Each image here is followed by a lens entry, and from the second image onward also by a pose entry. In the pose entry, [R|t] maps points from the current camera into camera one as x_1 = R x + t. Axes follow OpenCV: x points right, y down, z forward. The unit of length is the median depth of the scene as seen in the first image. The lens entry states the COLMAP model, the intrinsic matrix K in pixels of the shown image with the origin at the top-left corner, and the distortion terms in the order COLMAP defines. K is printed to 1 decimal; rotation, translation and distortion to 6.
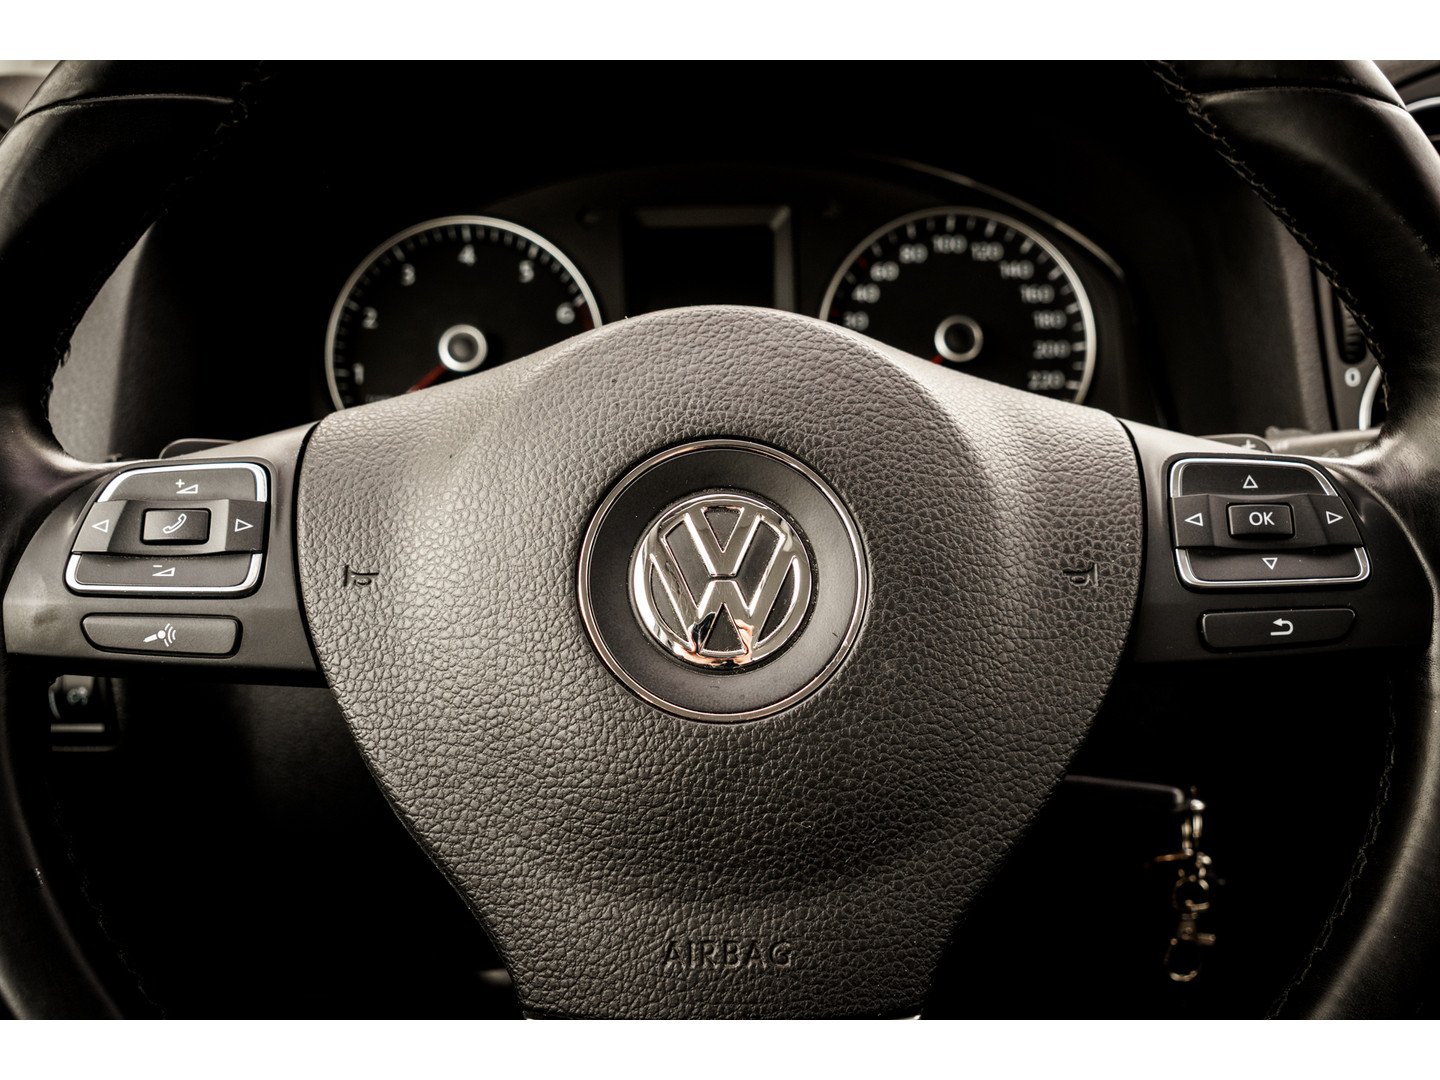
lens RADIAL K [[1611.8, 0, 718.2], [0, 1611.8, 543.7], [0, 0, 1]] dist [0.018712, 0.000000]
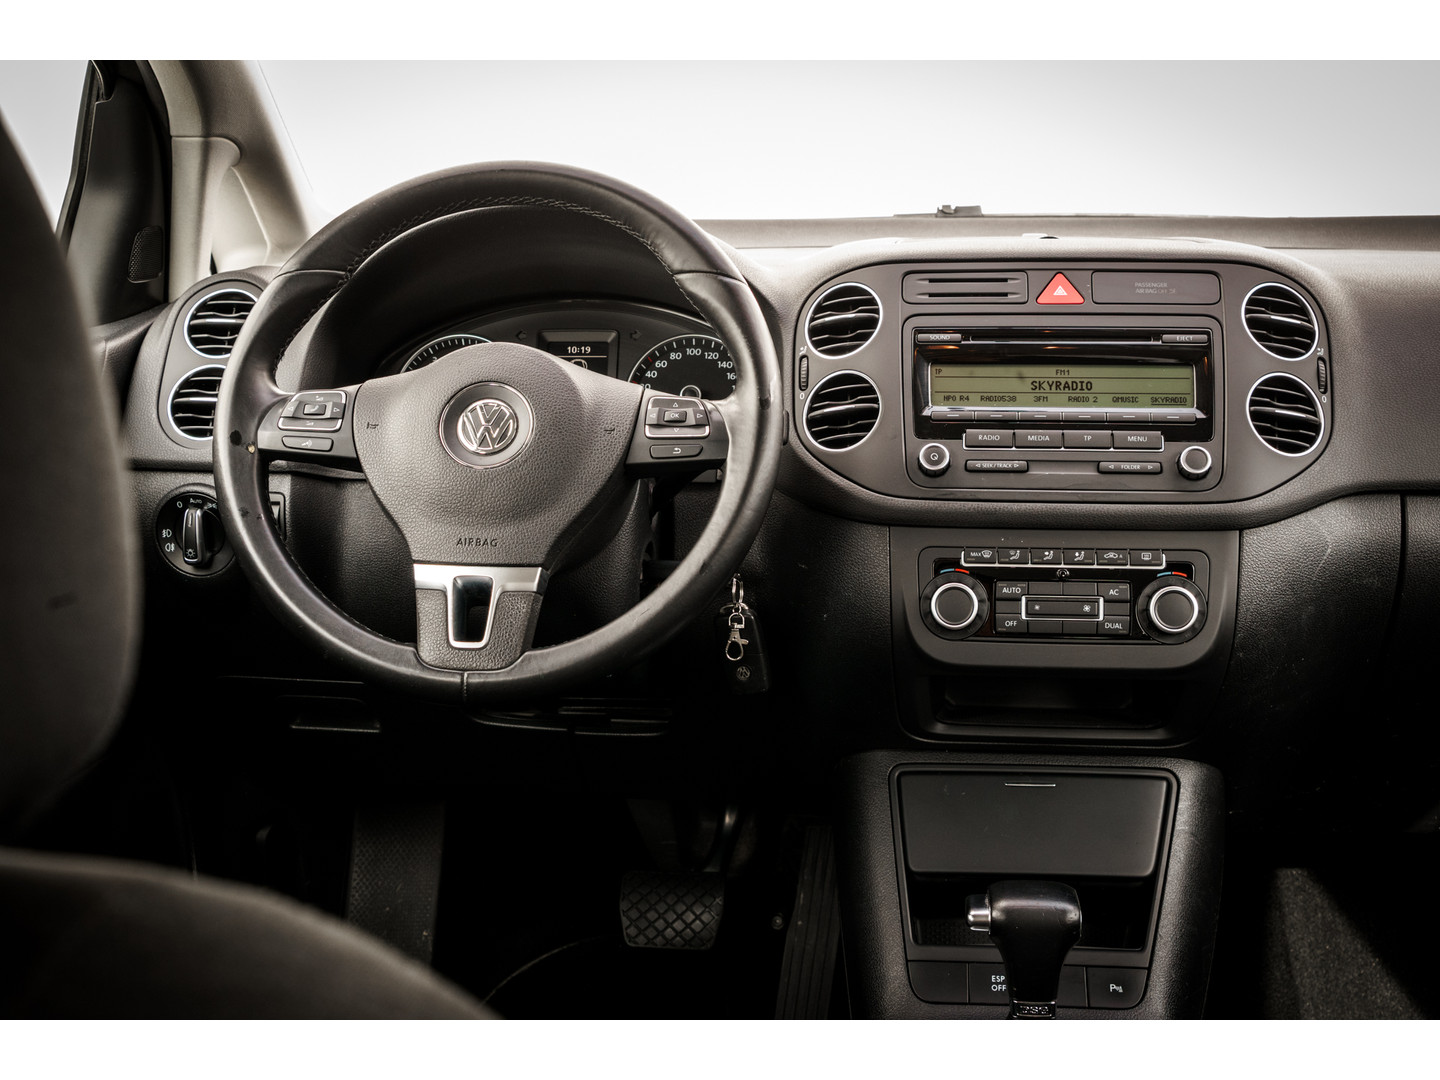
lens RADIAL K [[1734.2, 0, 719.7], [0, 1734.2, 544.6], [0, 0, 1]] dist [0.026090, 0.000000]
pose [[0.993455, 0.031046, -0.109922, 0.752370], [-0.045577, 0.990167, -0.132255, 0.613266], [0.104736, 0.136399, 0.985102, -2.006533]]
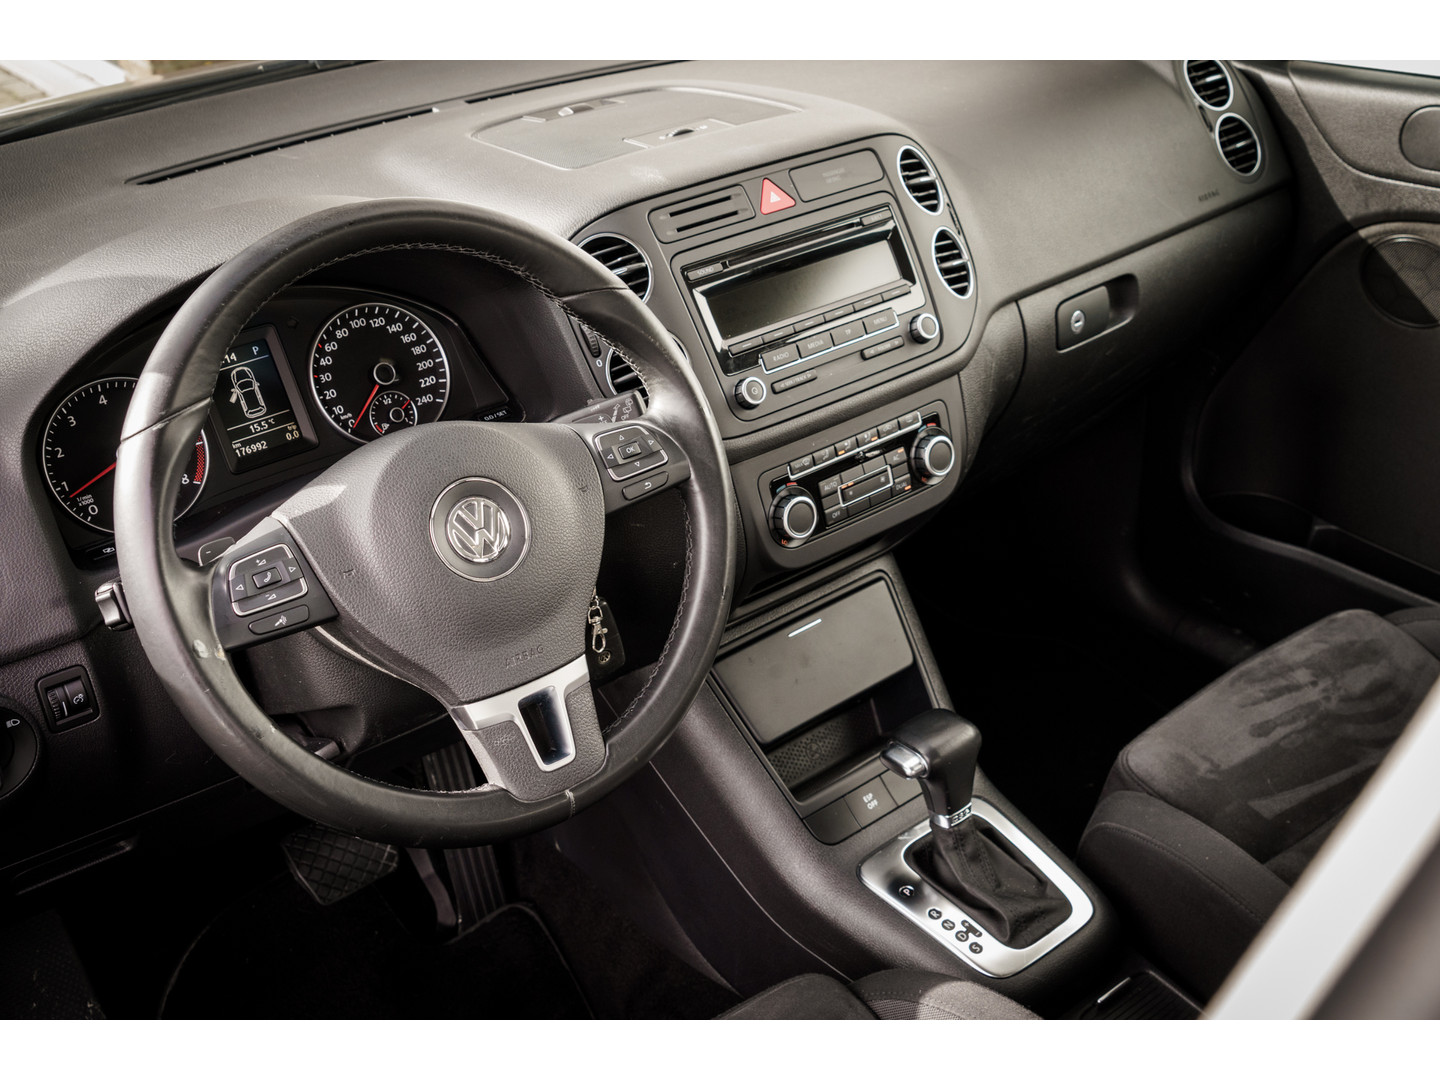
lens RADIAL K [[1659.6, 0, 721.0], [0, 1659.6, 531.5], [0, 0, 1]] dist [0.008600, 0.000000]
pose [[0.789705, -0.314927, 0.526485, -1.070356], [0.255811, 0.949056, 0.183990, -0.358368], [-0.557608, -0.010617, 0.830037, -1.440852]]
